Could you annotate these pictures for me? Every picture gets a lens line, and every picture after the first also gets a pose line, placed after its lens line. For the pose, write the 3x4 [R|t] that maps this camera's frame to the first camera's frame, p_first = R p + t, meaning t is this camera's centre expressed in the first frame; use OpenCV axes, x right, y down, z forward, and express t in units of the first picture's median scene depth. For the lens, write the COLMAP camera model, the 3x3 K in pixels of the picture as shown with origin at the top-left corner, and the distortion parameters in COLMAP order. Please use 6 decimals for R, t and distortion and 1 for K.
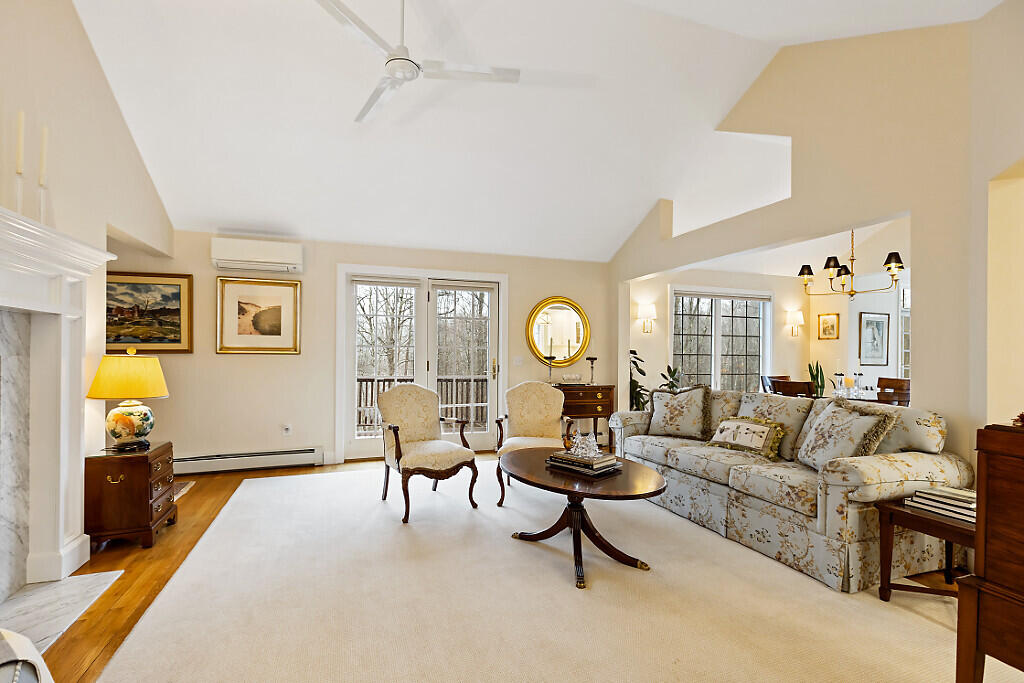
lens RADIAL K [[470.6, 0, 510.6], [0, 470.6, 350.5], [0, 0, 1]] dist [-0.001279, -0.000919]
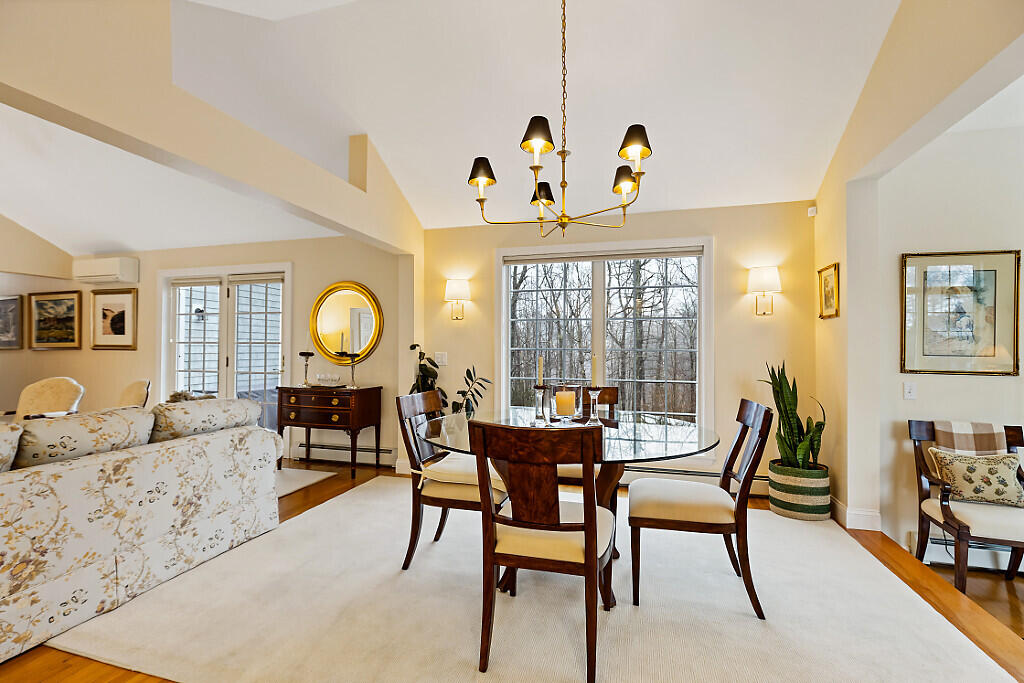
lens RADIAL K [[470.6, 0, 512.2], [0, 470.6, 344.8], [0, 0, 1]] dist [-0.001279, -0.000919]
pose [[0.811811, -0.010118, -0.583833, 1.031554], [0.005681, 0.999939, -0.009430, 0.011067], [0.583893, 0.004339, 0.811819, 0.612140]]
